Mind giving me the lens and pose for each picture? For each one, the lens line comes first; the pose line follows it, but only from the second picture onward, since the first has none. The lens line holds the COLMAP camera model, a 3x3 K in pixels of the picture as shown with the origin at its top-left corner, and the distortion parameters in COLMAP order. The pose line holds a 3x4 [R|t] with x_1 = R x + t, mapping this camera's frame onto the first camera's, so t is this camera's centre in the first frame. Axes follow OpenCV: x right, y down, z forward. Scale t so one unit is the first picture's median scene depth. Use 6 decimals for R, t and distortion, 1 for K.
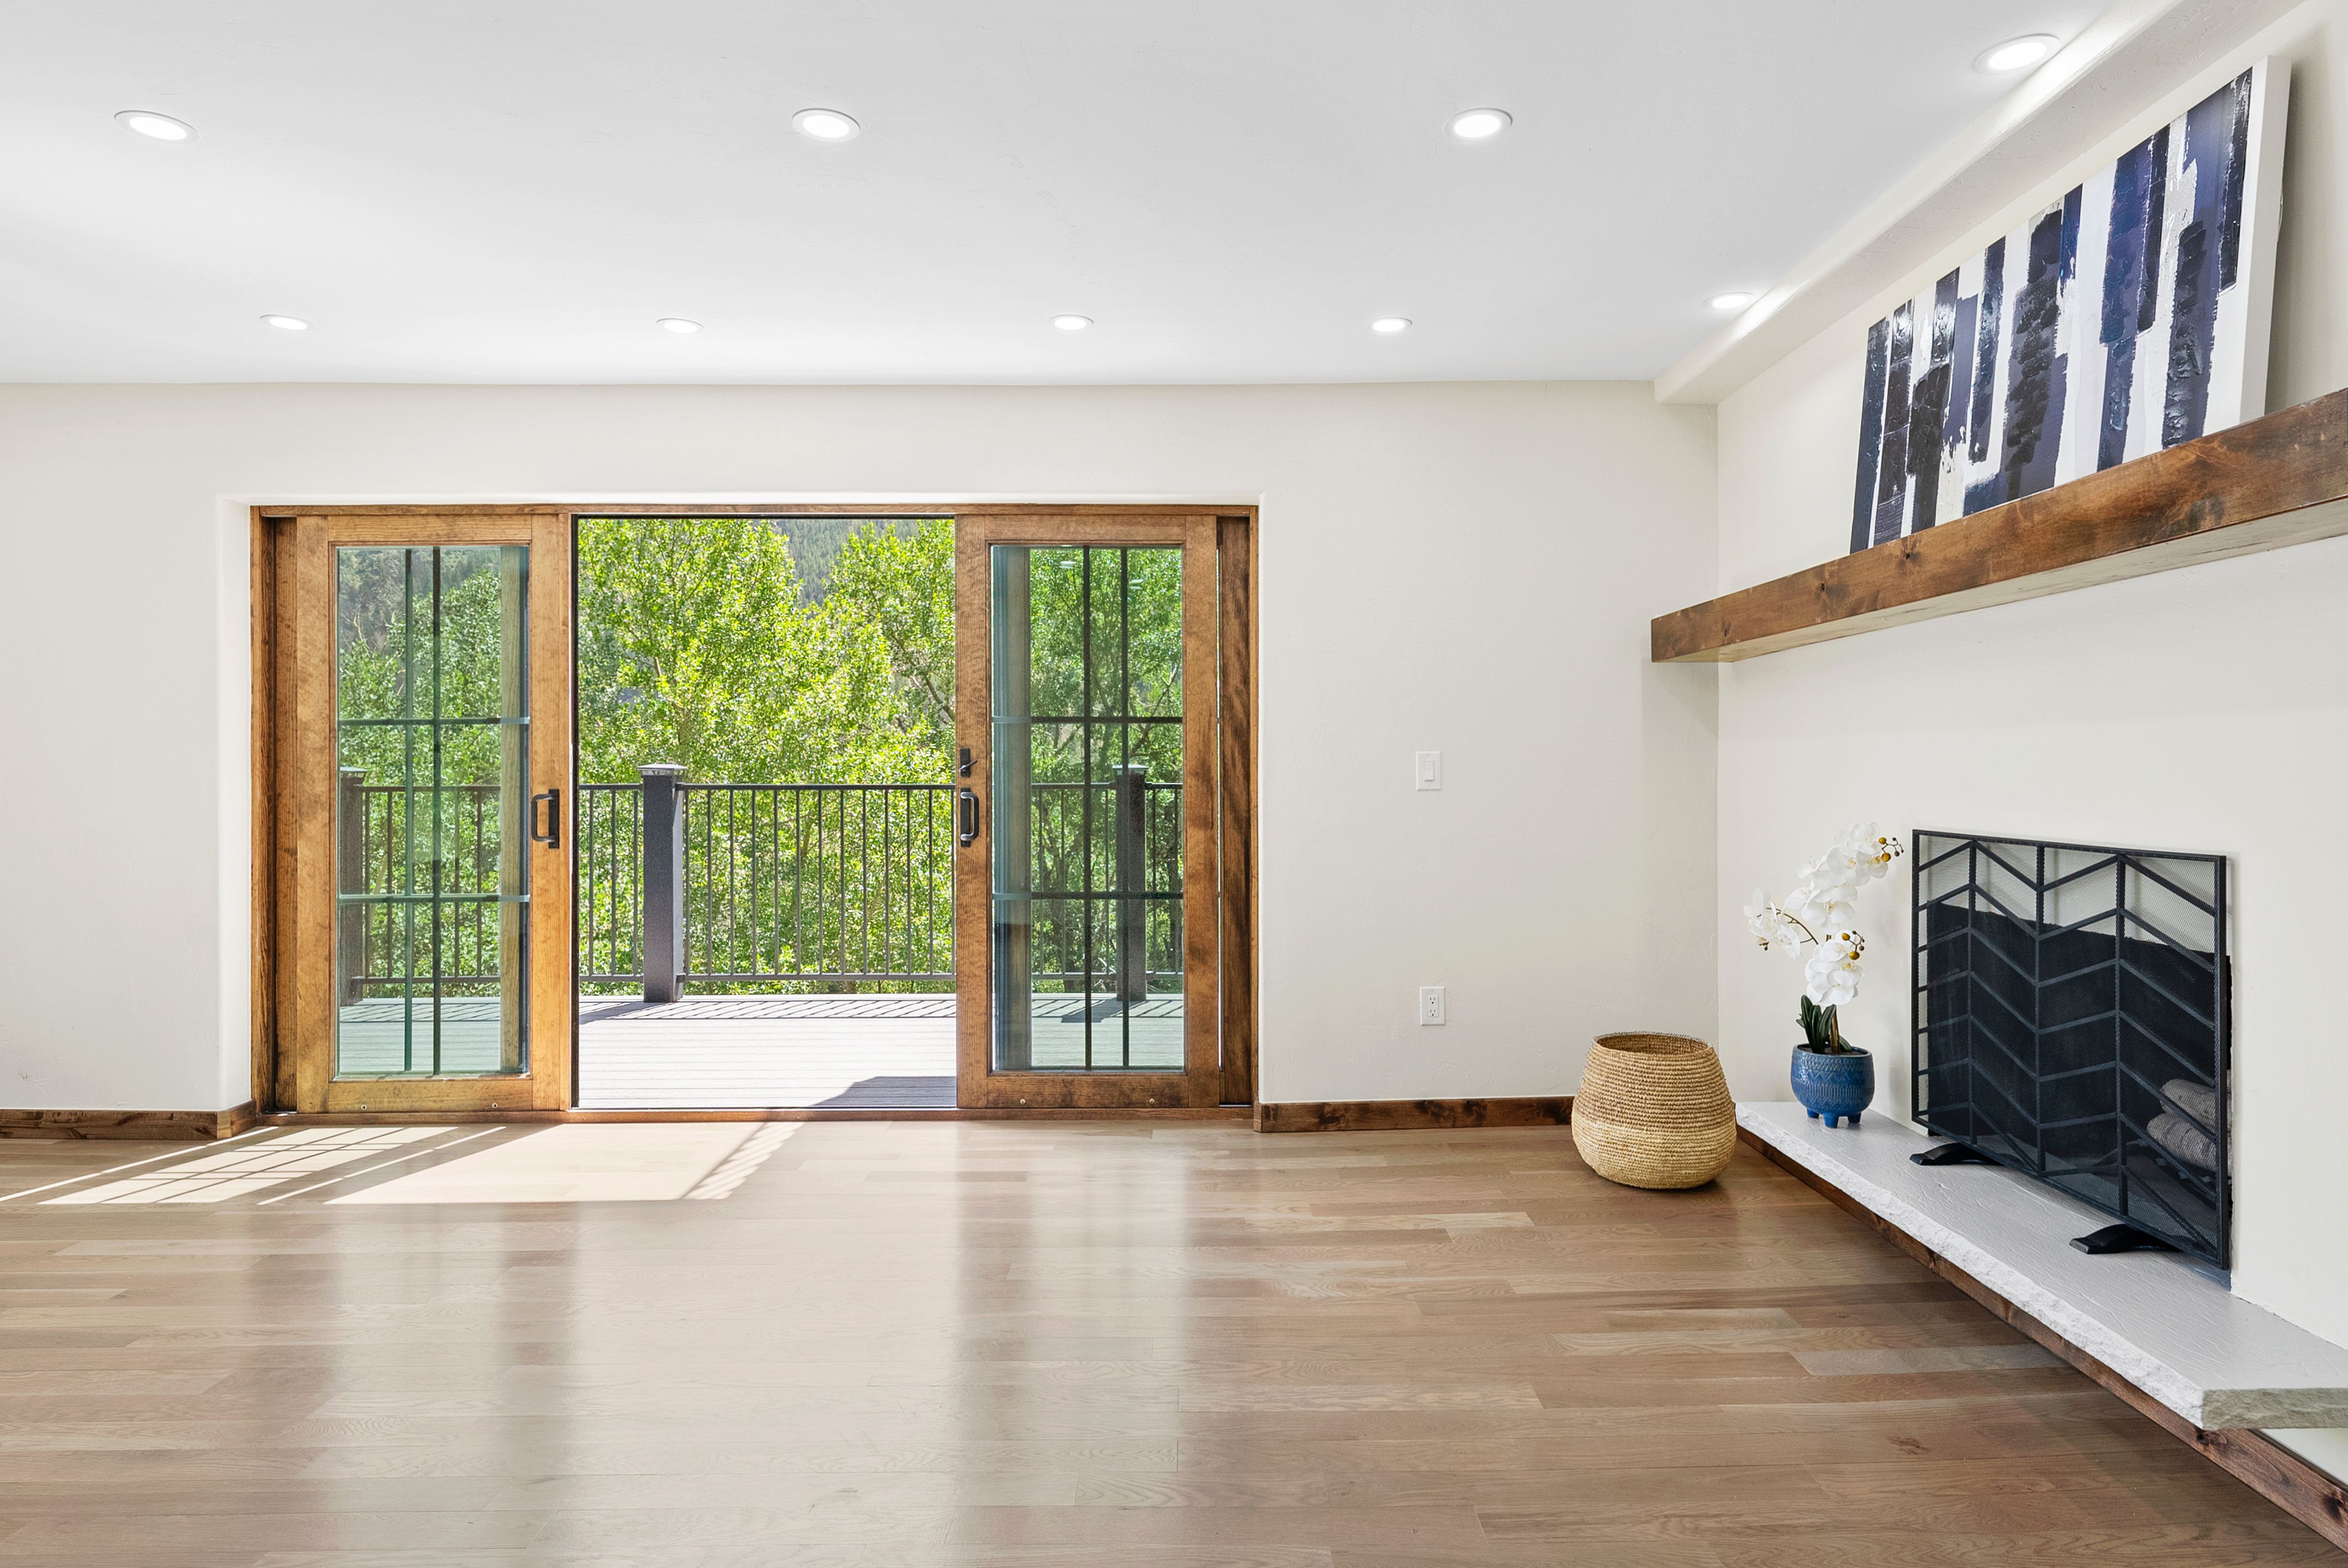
lens RADIAL K [[1324.0, 0, 1190.8], [0, 1324.0, 778.6], [0, 0, 1]] dist [0.005181, 0.002812]
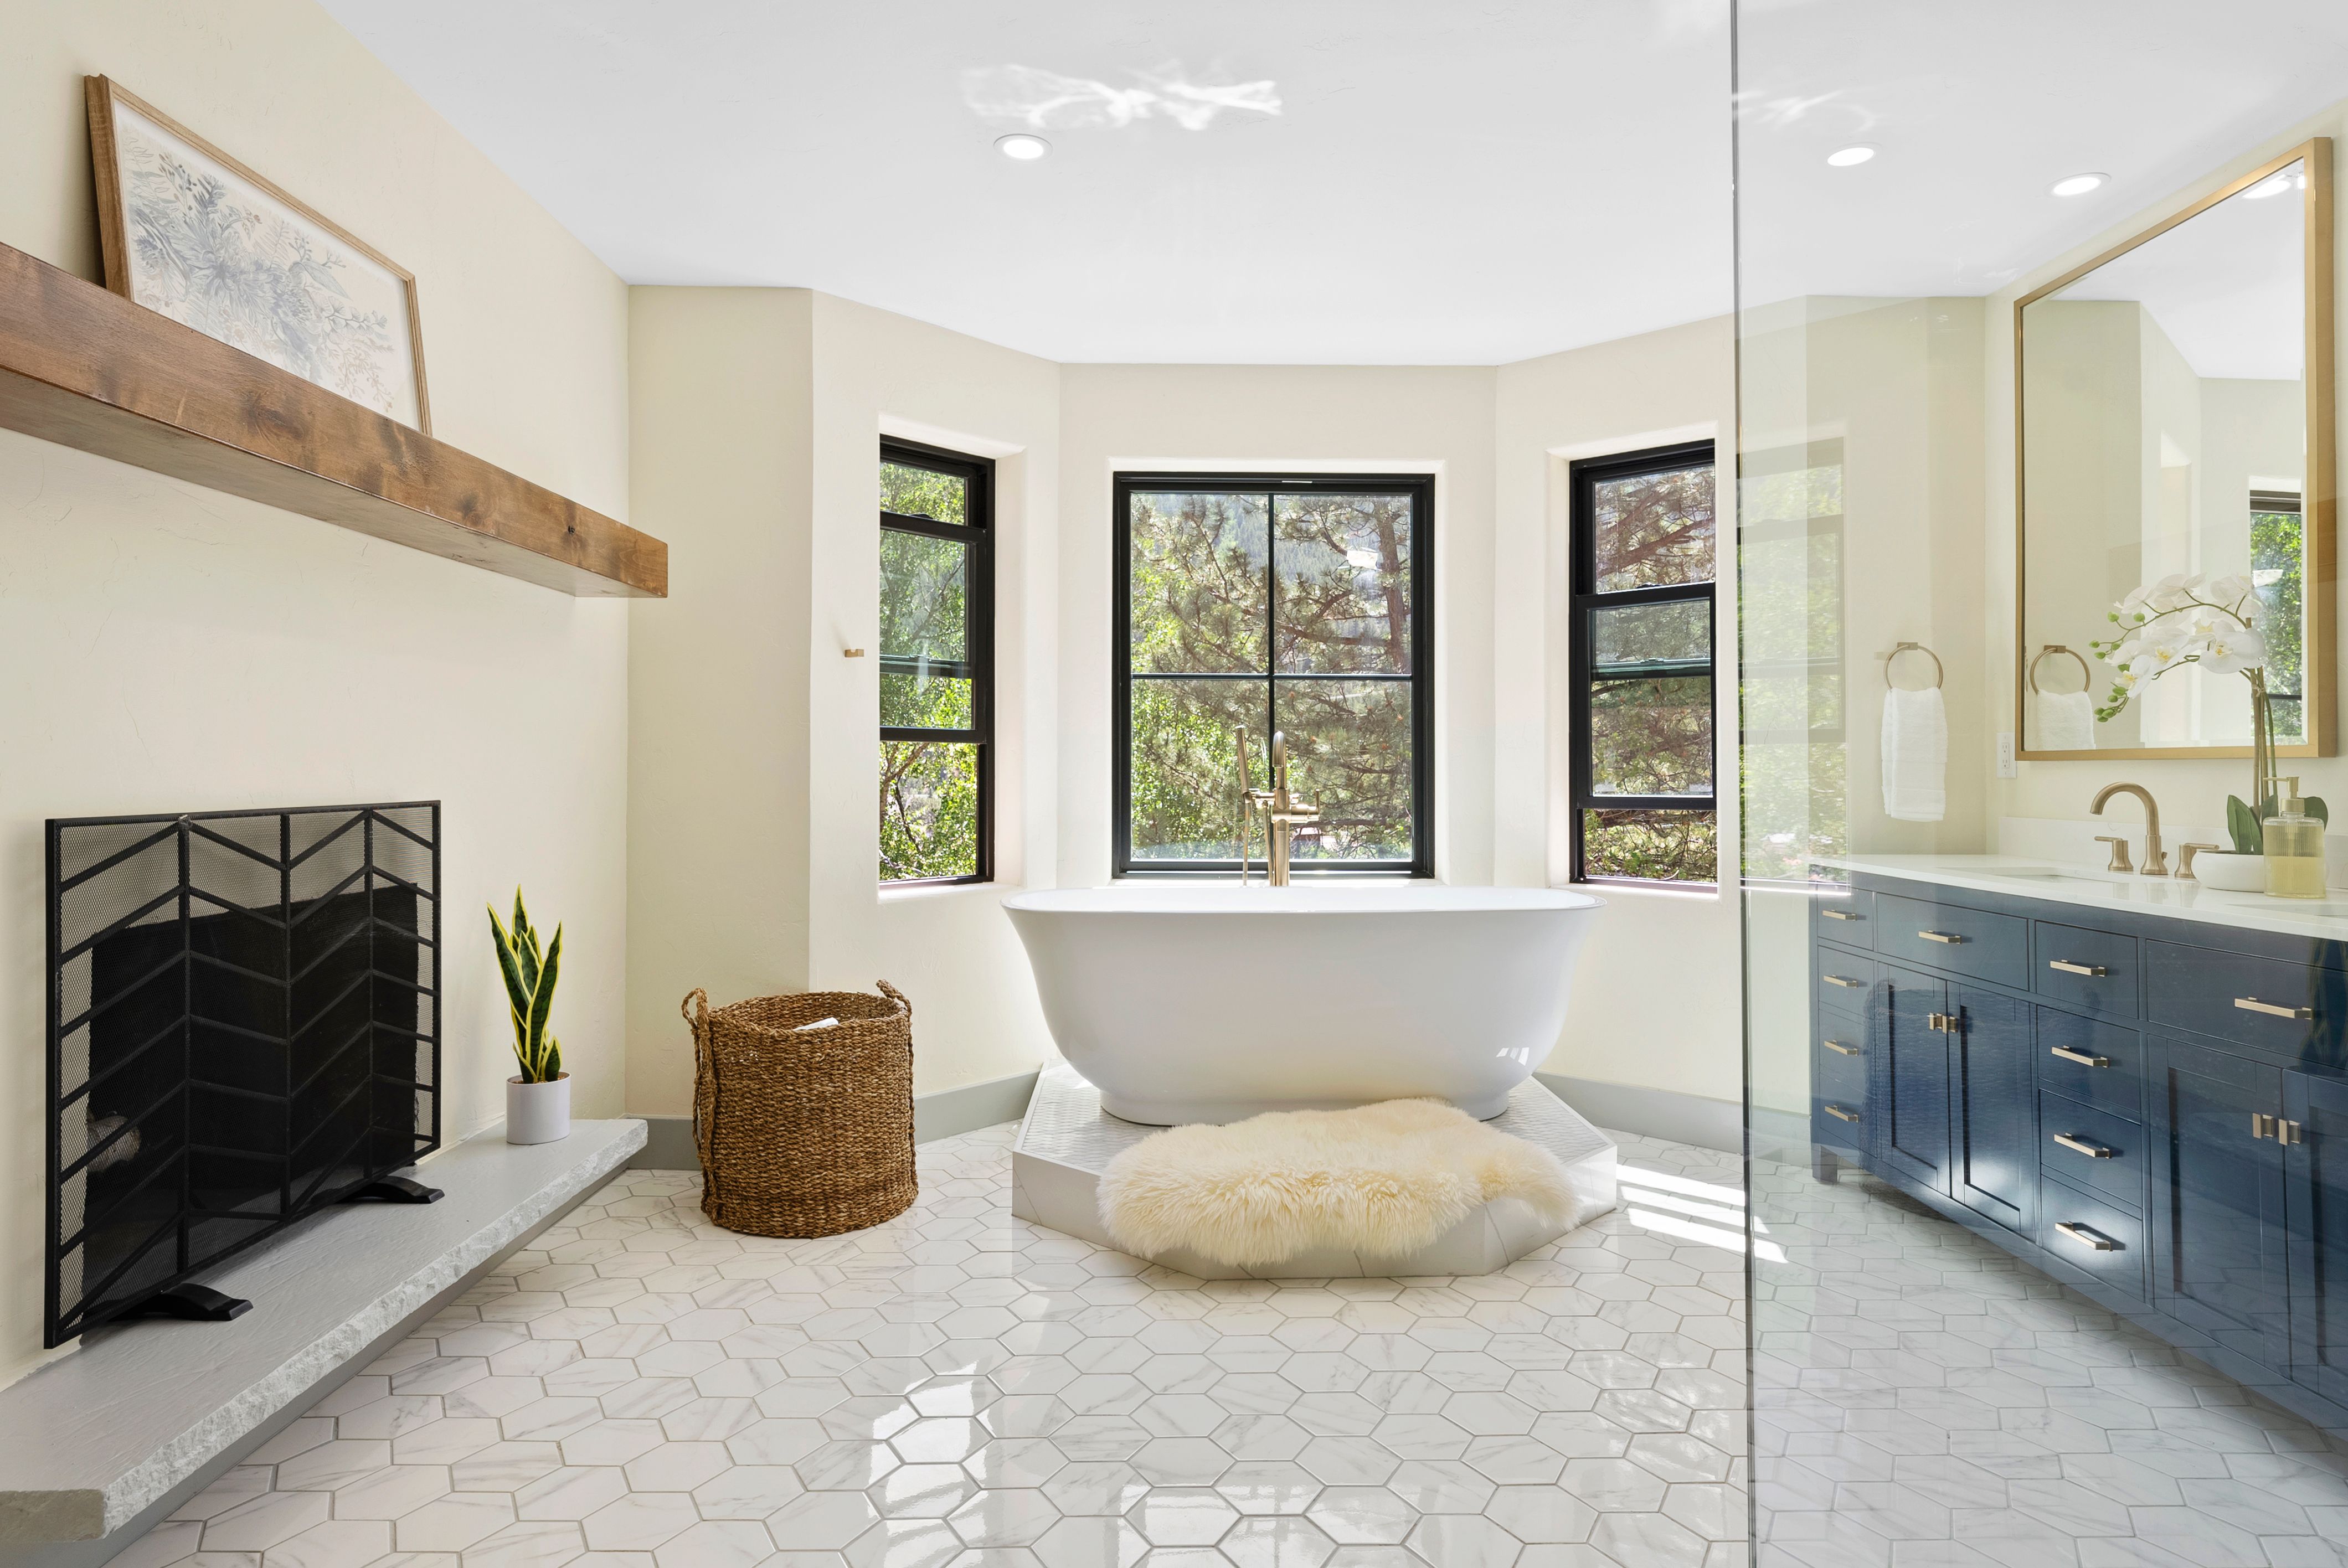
lens RADIAL K [[1342.7, 0, 1221.6], [0, 1342.7, 731.8], [0, 0, 1]] dist [0.018484, 0.000685]
pose [[-0.999960, -0.005165, -0.007262, 0.072660], [-0.005093, 0.999937, -0.009953, 0.006147], [0.007313, -0.009916, -0.999924, 1.825942]]
